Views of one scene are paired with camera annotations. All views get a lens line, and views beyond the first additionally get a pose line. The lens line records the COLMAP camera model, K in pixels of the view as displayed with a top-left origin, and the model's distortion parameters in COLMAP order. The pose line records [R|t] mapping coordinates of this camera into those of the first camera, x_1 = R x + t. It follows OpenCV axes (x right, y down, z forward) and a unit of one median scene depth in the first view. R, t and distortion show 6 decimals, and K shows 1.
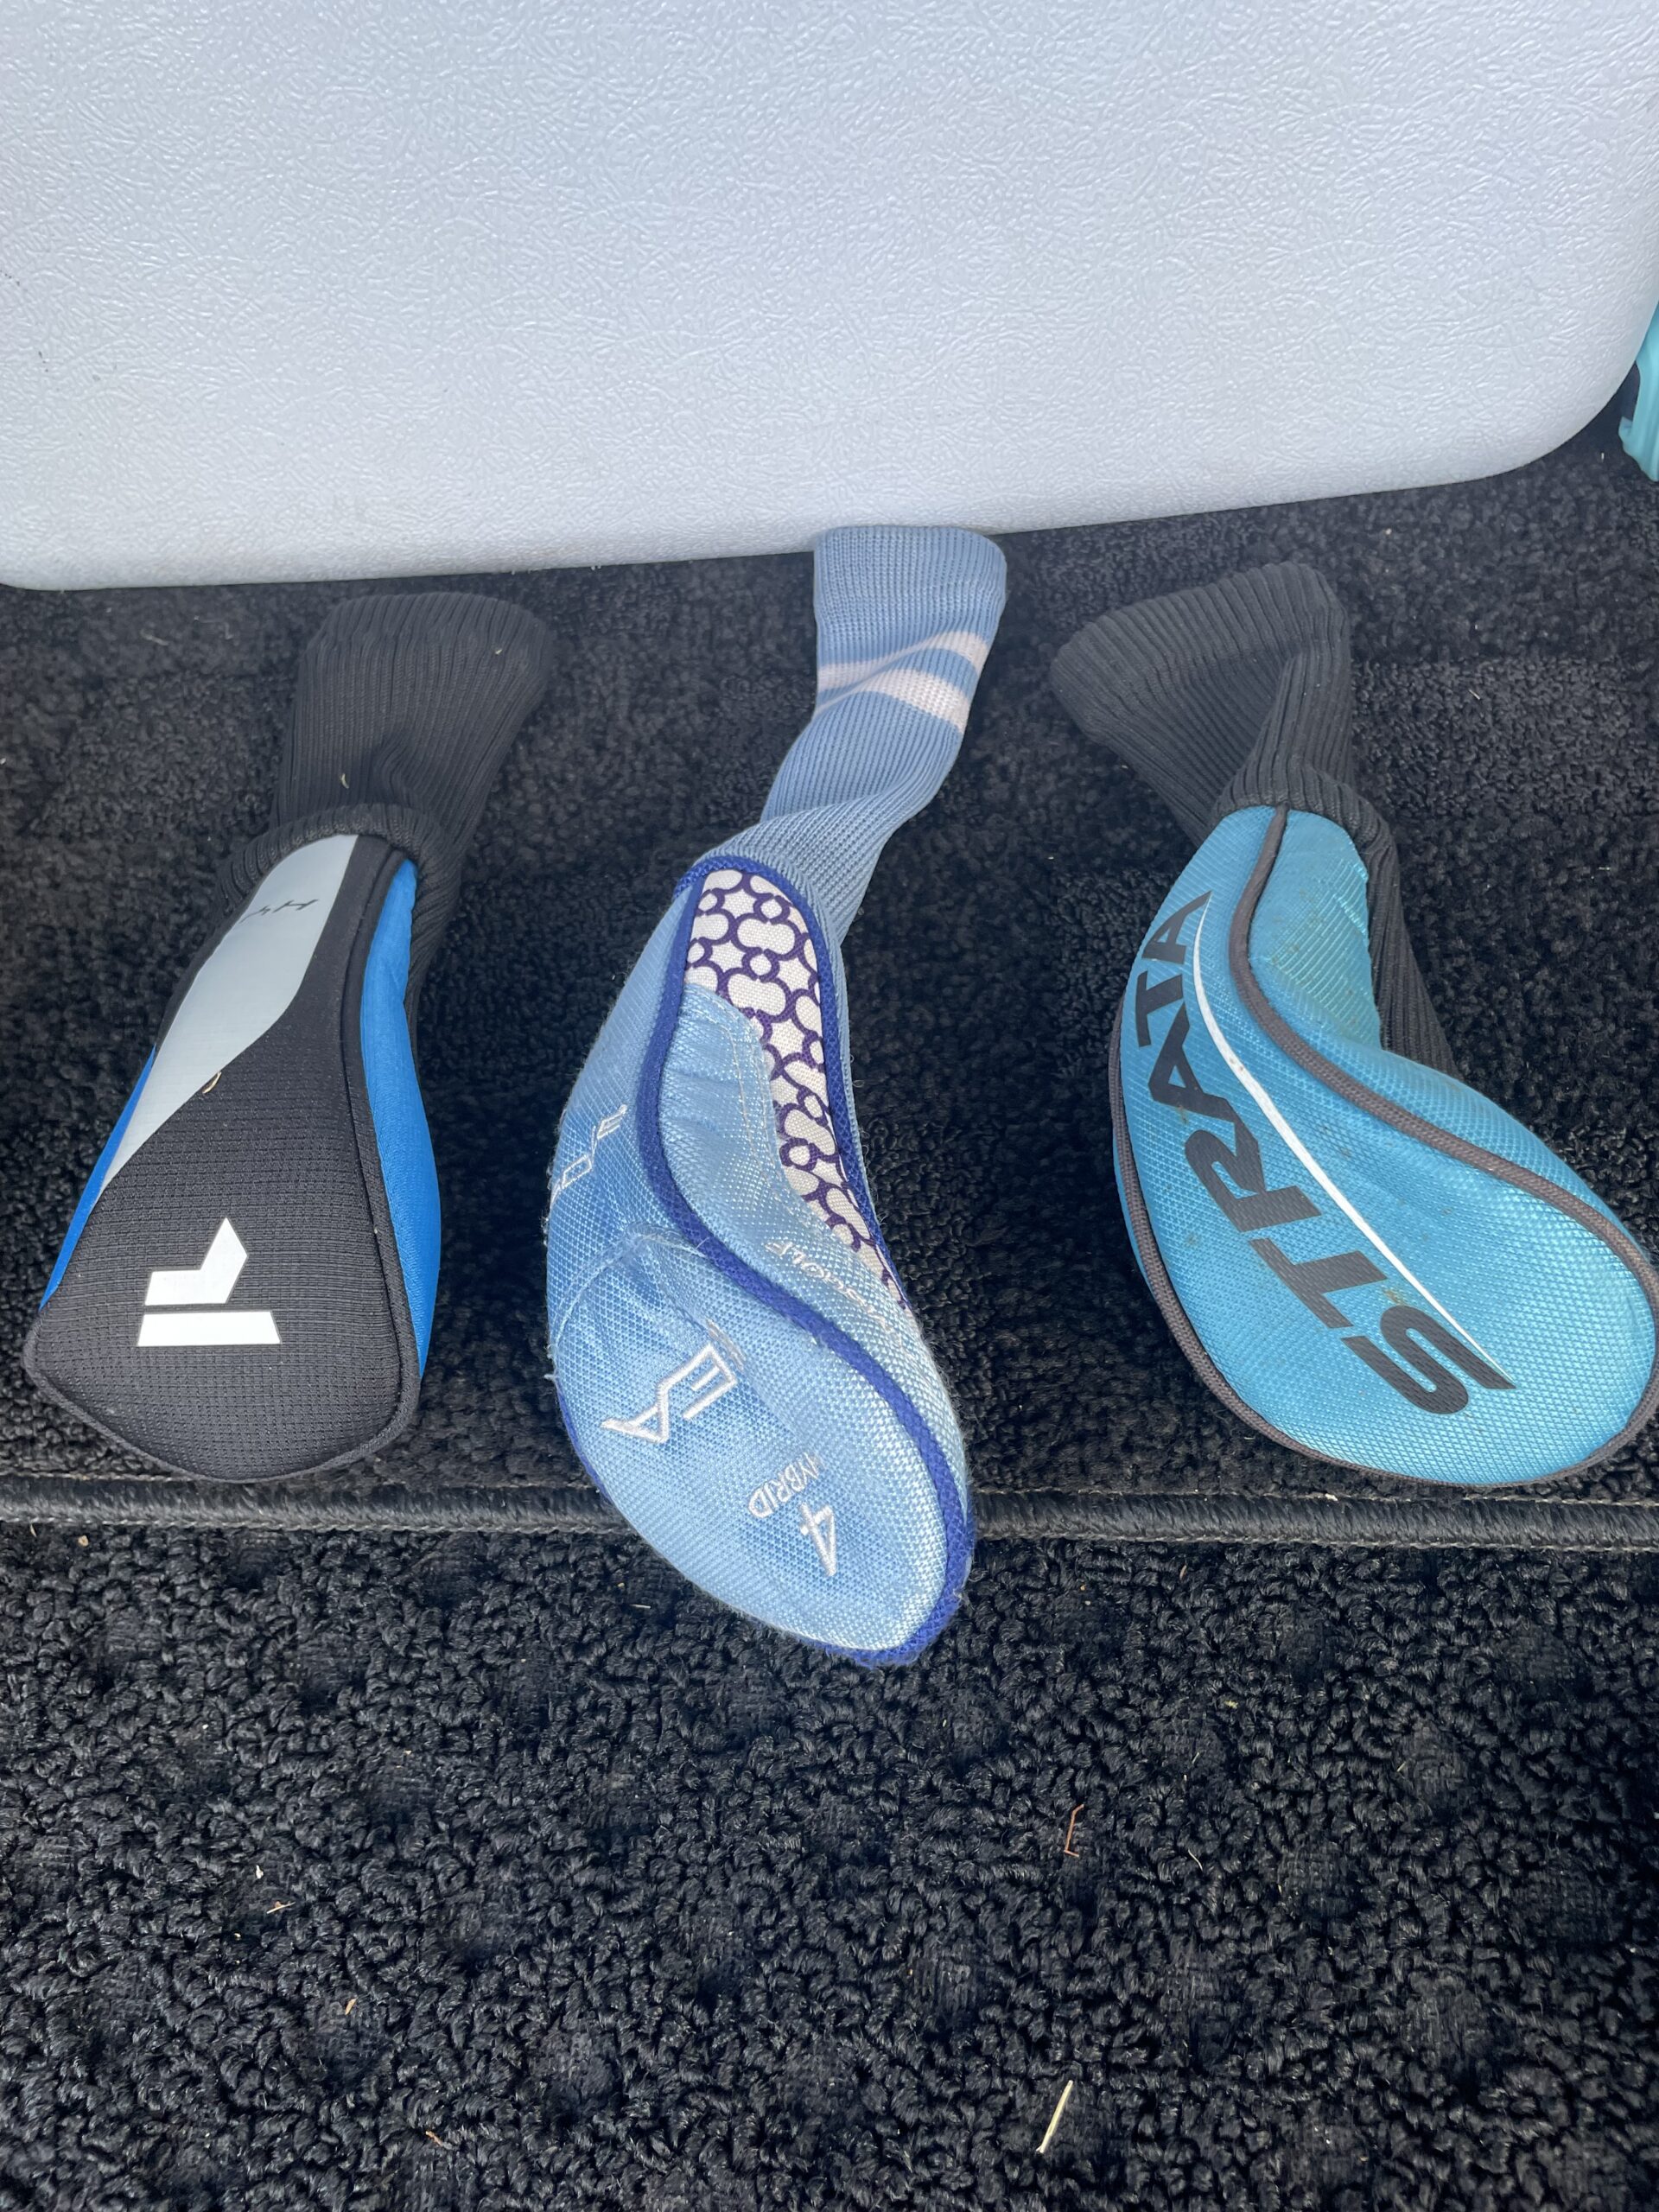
lens RADIAL K [[1722.7, 0, 828.1], [0, 1722.7, 1092.2], [0, 0, 1]] dist [0.063587, -0.098285]
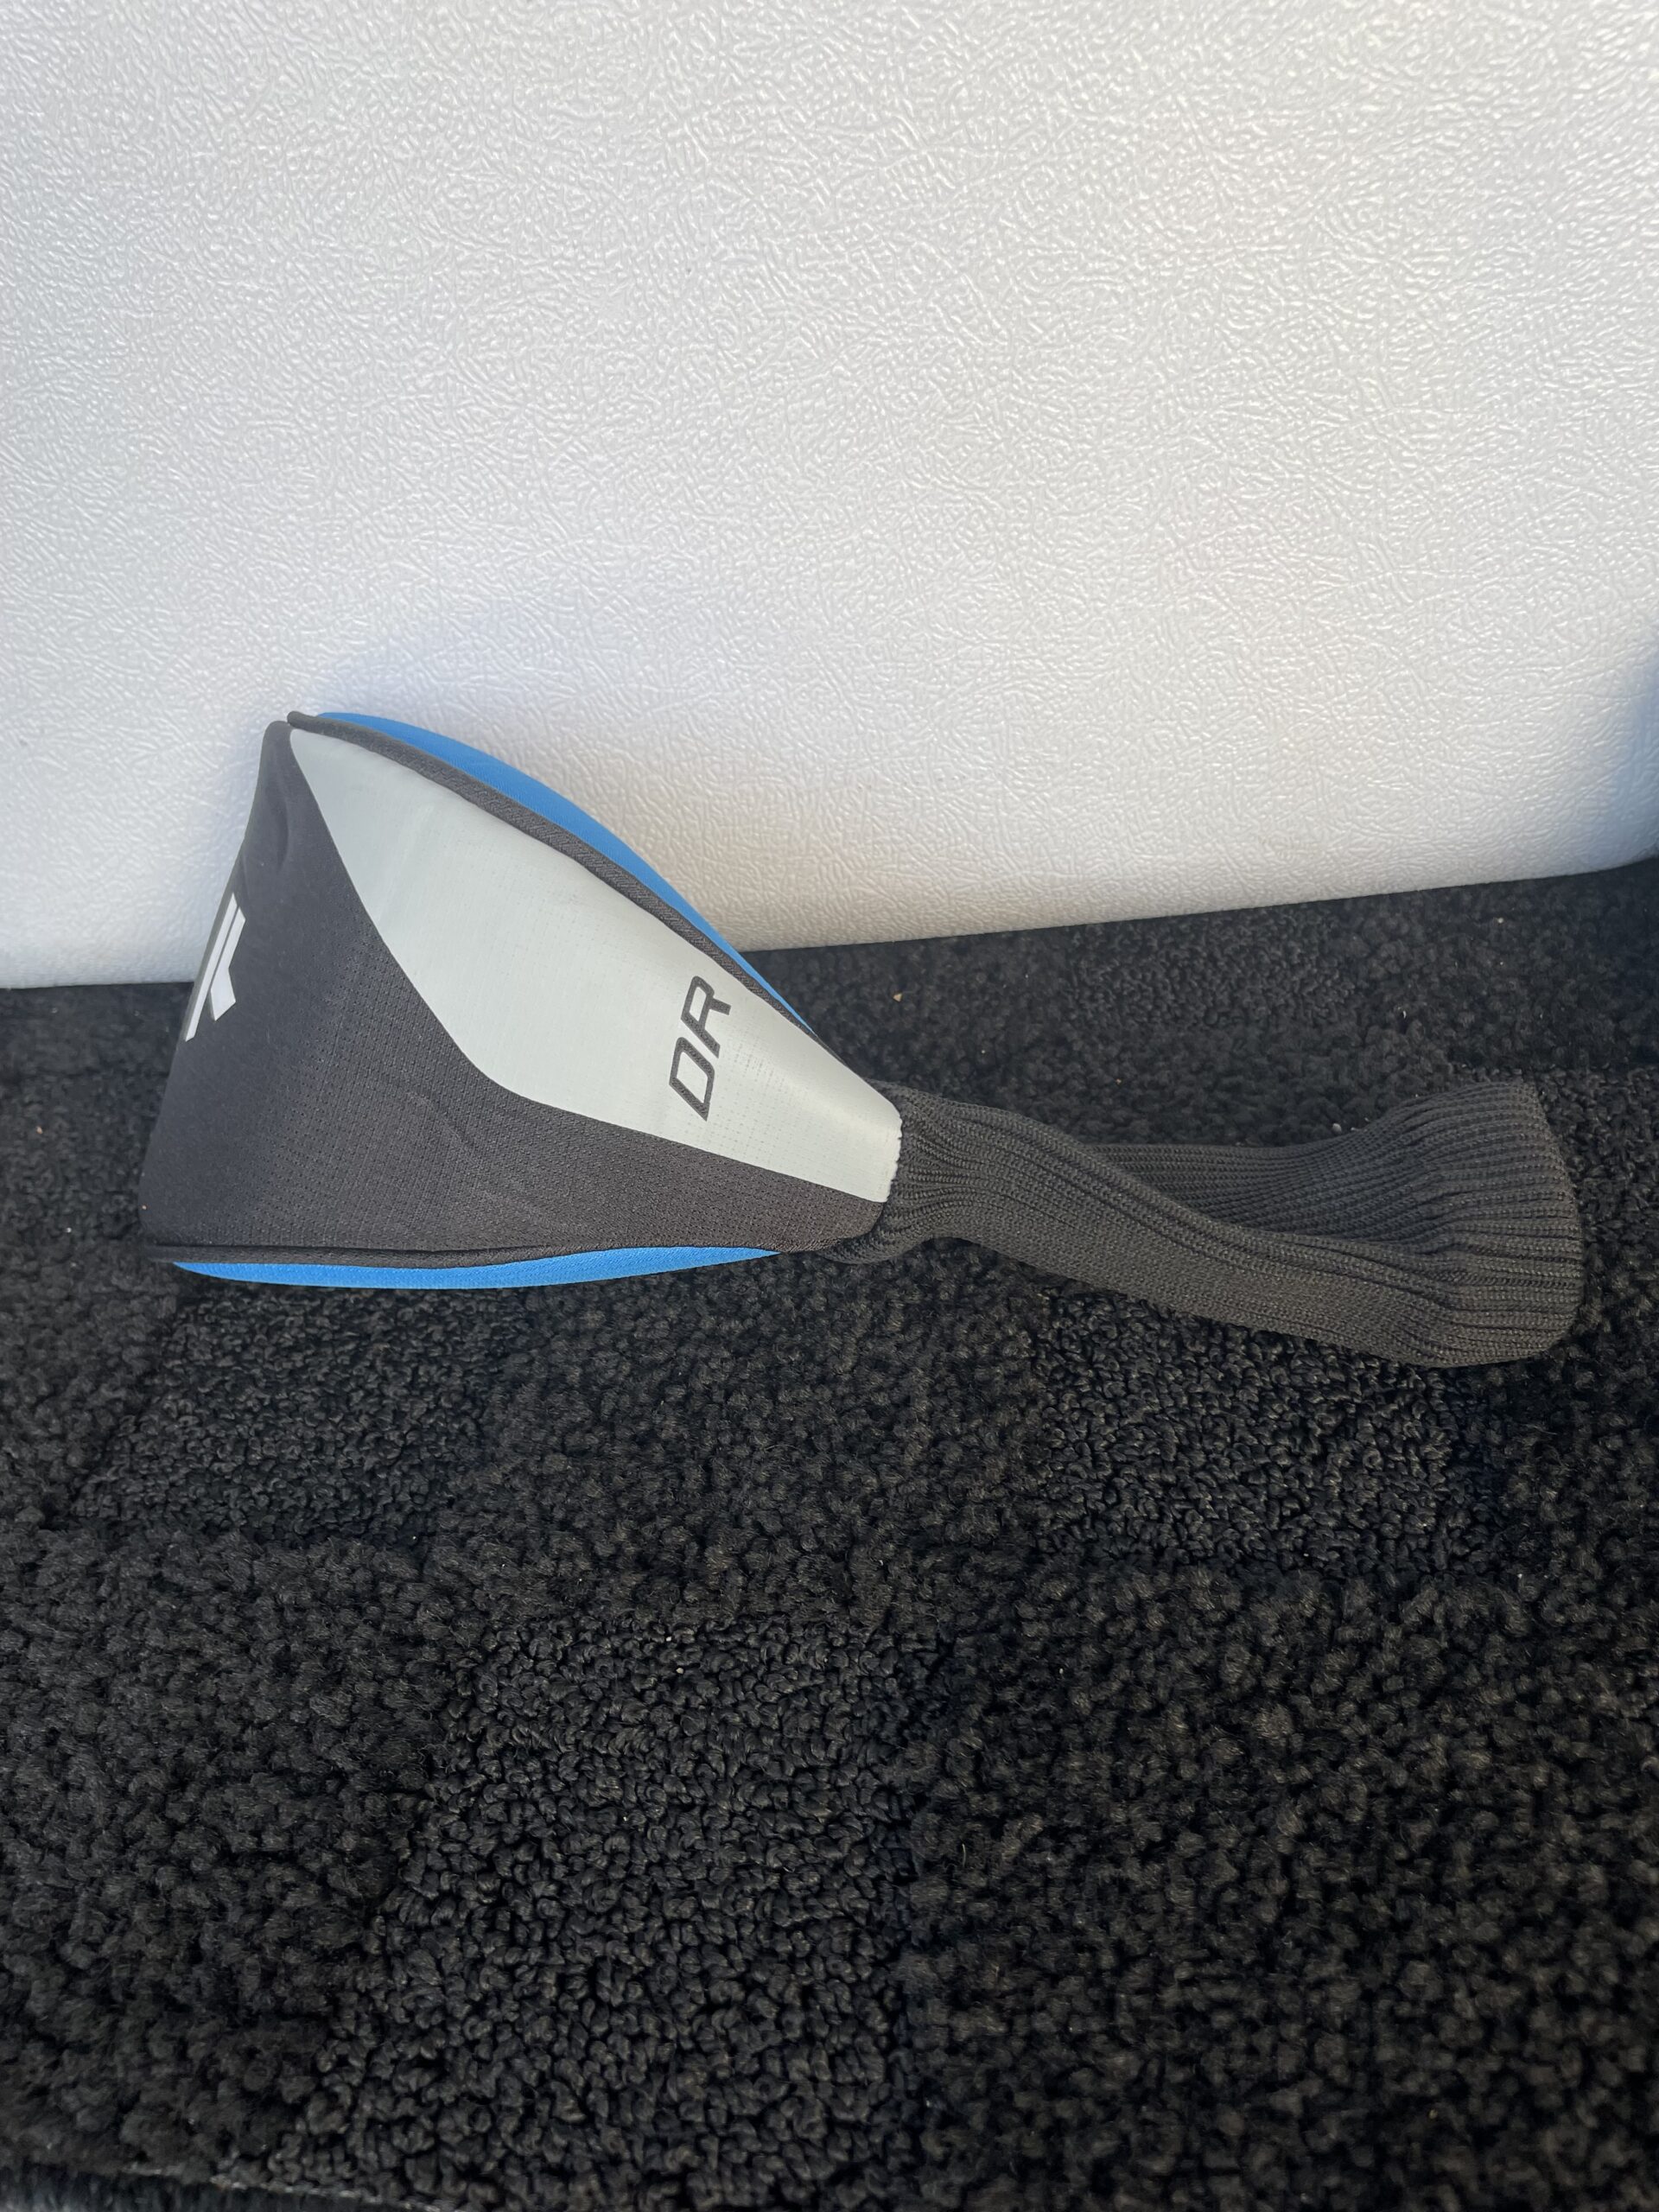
lens RADIAL K [[1722.7, 0, 823.9], [0, 1722.7, 1078.2], [0, 0, 1]] dist [0.063587, -0.098285]
pose [[0.991844, 0.013794, -0.126706, 0.142929], [-0.053345, 0.947792, -0.314395, 0.030569], [0.115754, 0.318590, 0.940798, 0.283074]]
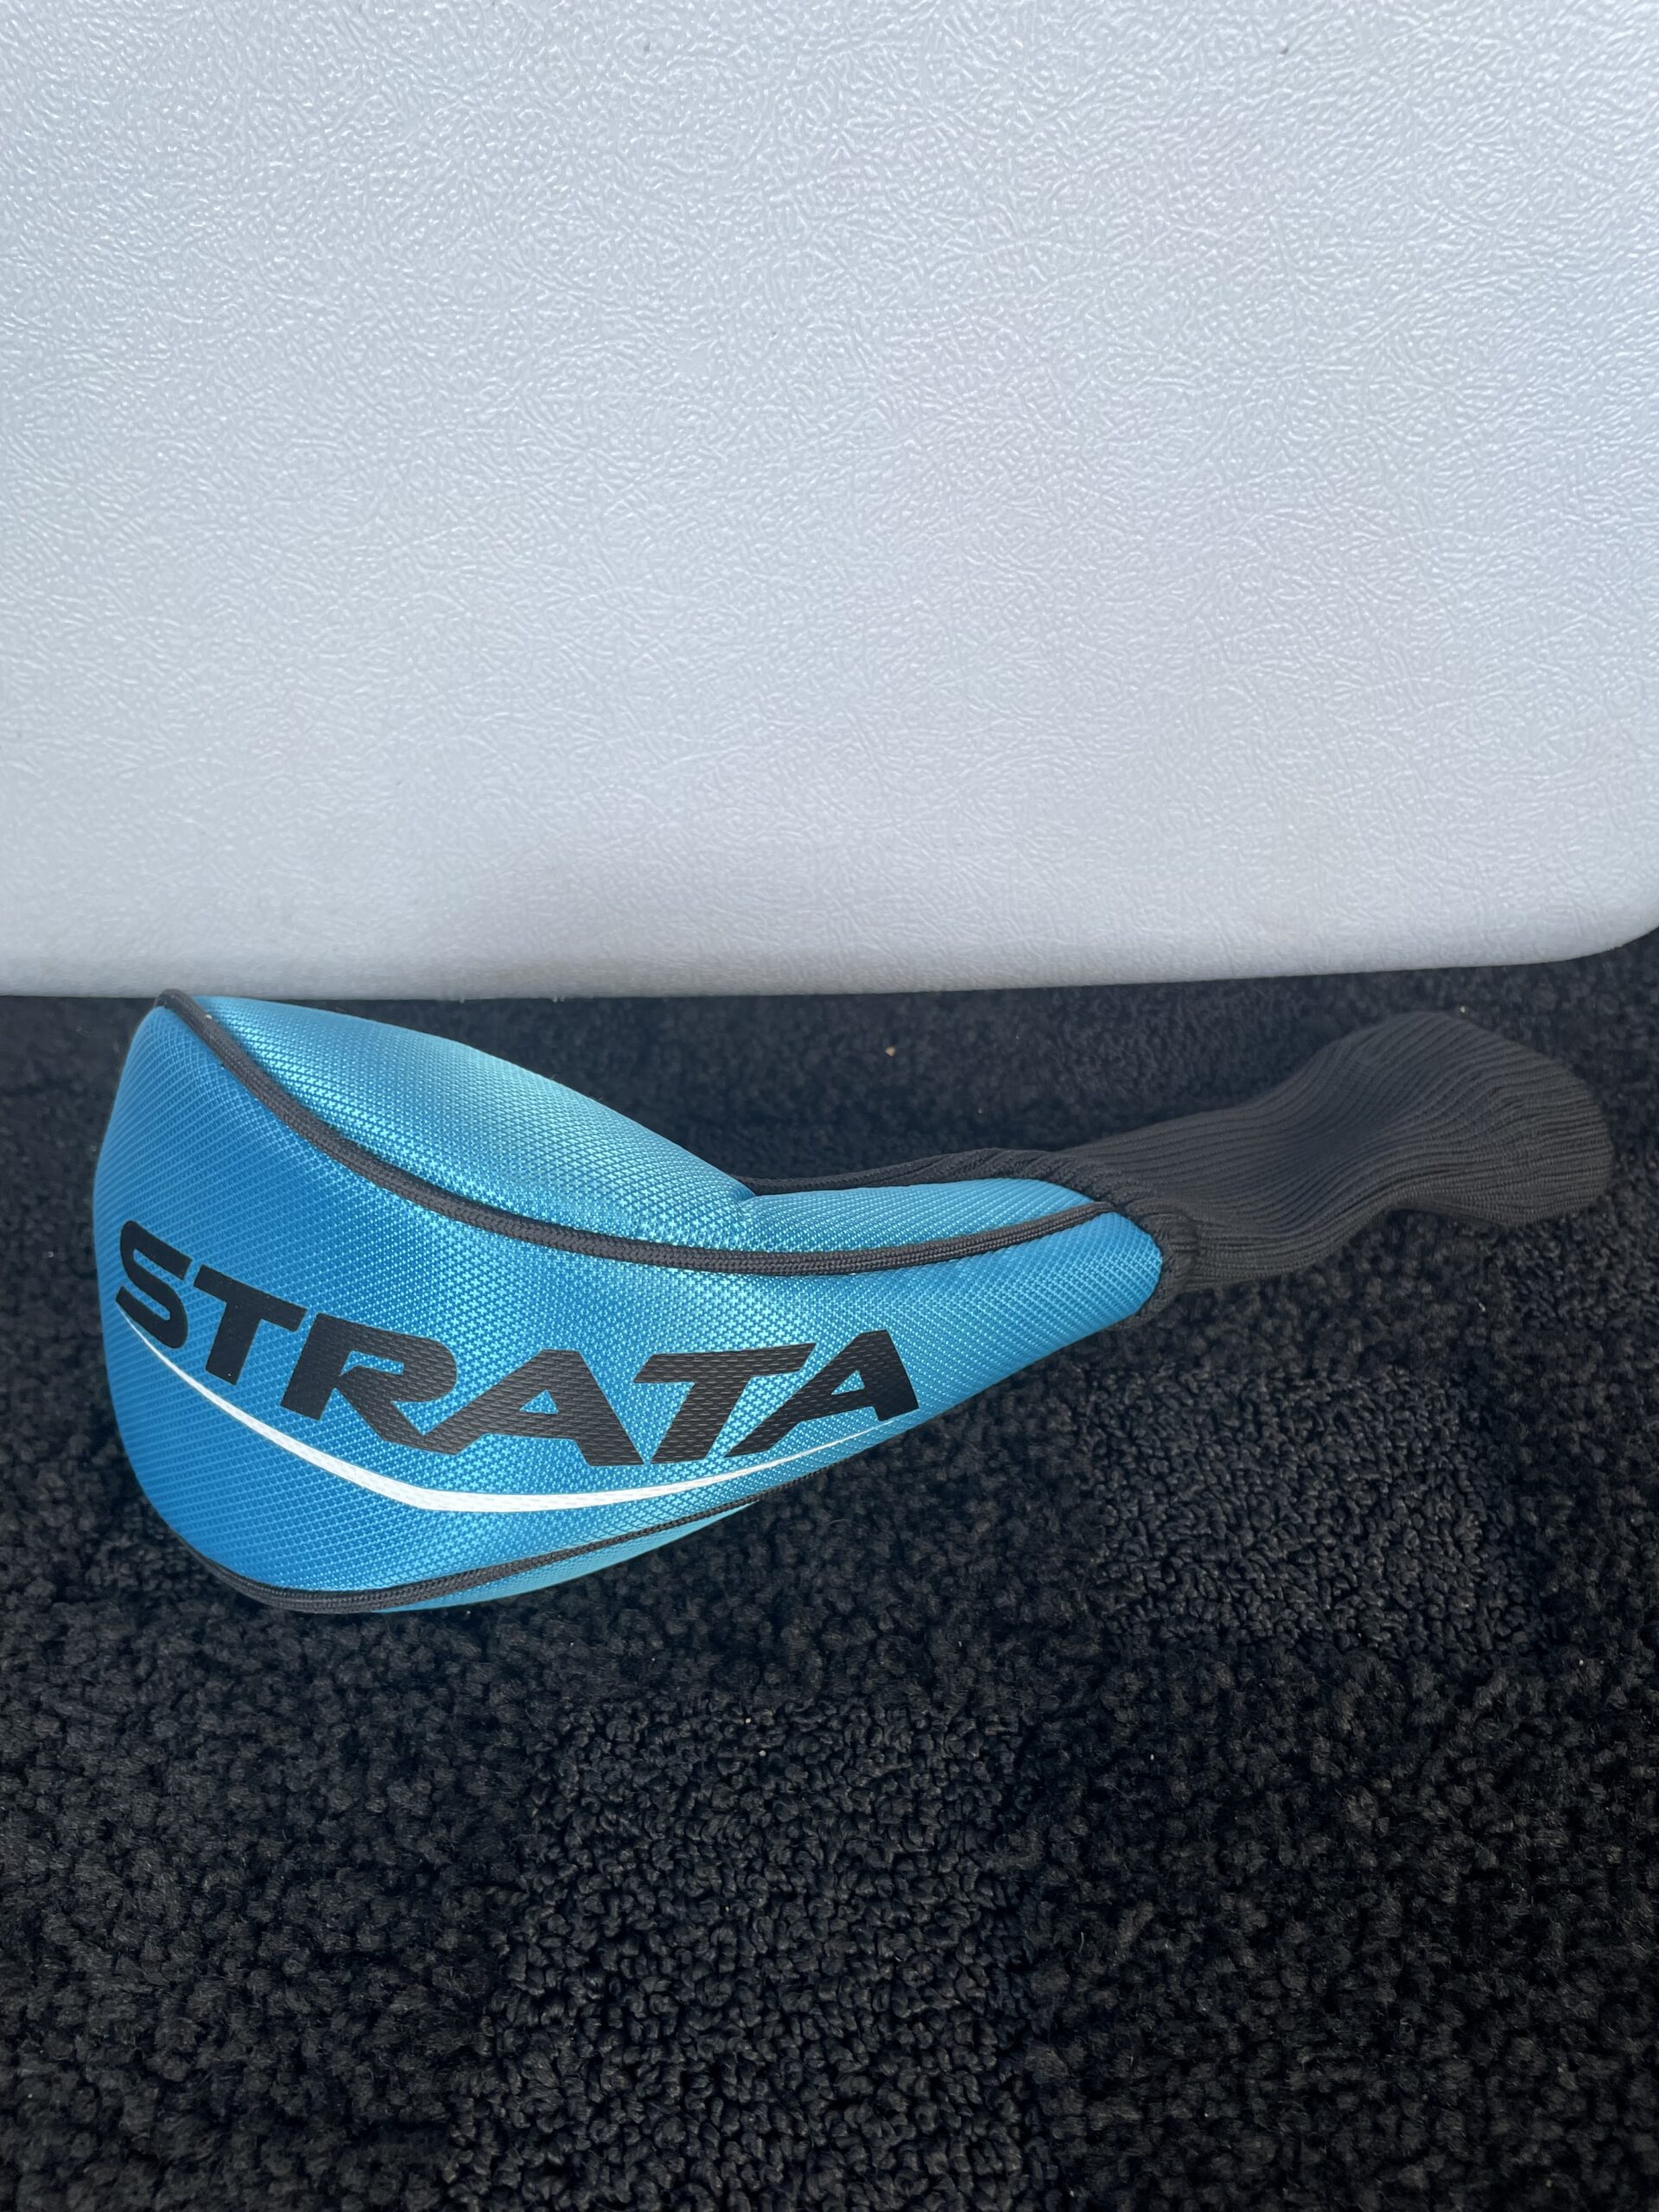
lens RADIAL K [[1722.7, 0, 828.7], [0, 1722.7, 1074.3], [0, 0, 1]] dist [0.063587, -0.098285]
pose [[0.998498, 0.054529, 0.005305, -0.000692], [-0.050068, 0.947528, -0.315728, -0.001173], [-0.022243, 0.314988, 0.948835, 0.258197]]
